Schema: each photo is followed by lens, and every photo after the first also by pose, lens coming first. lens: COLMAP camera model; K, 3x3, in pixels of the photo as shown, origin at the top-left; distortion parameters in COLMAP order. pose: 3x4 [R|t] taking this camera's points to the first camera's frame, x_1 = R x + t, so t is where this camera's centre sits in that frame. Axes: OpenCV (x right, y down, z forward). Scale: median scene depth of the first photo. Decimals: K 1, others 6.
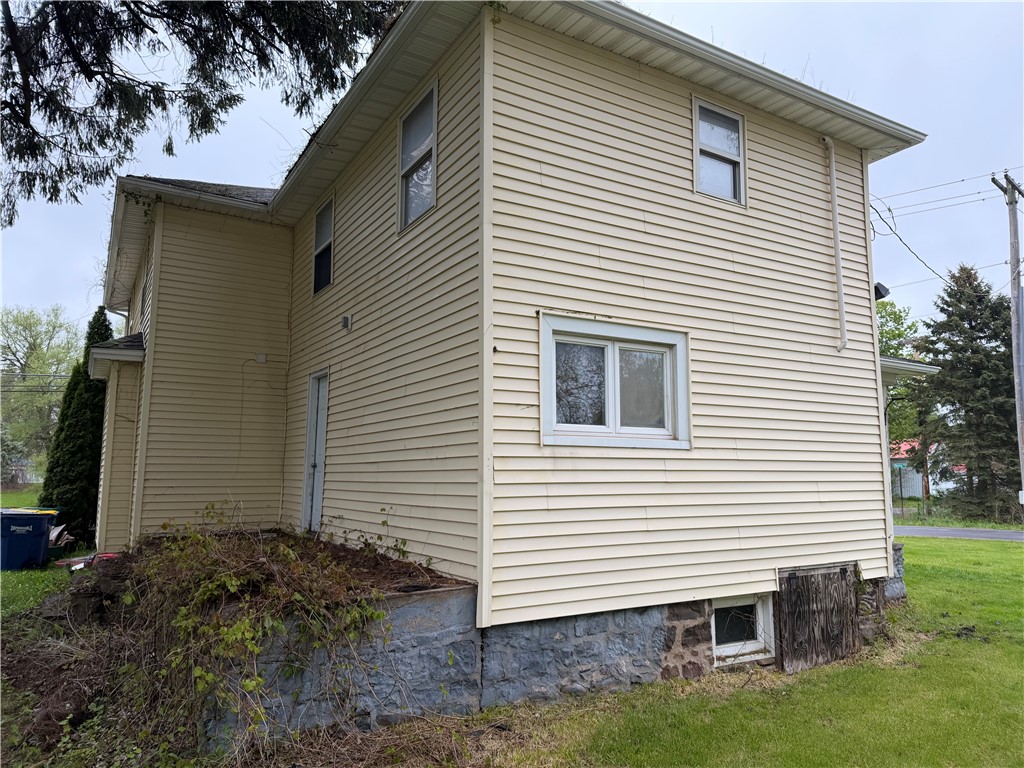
lens RADIAL K [[709.7, 0, 512.0], [0, 709.7, 384.0], [0, 0, 1]] dist [0.078724, -0.087233]
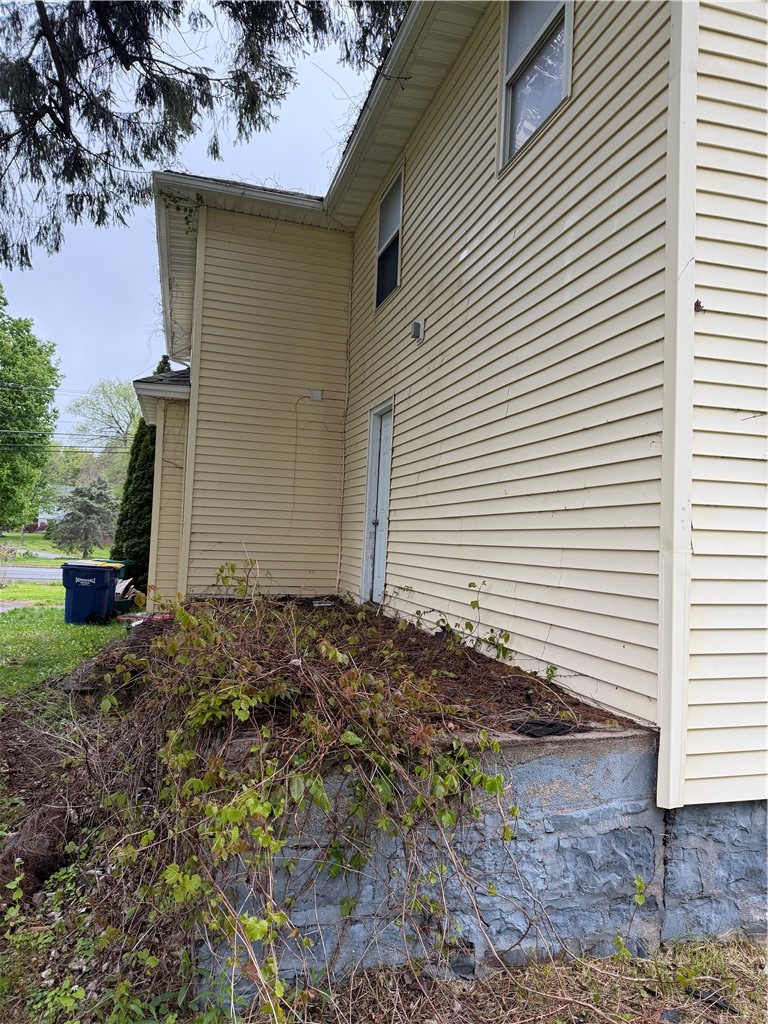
lens RADIAL K [[709.7, 0, 384.0], [0, 709.7, 512.0], [0, 0, 1]] dist [0.078724, -0.087233]
pose [[0.966946, 0.024536, -0.253798, -0.063039], [-0.003888, 0.996663, 0.081539, 0.035166], [0.254951, -0.077857, 0.963814, 0.223586]]
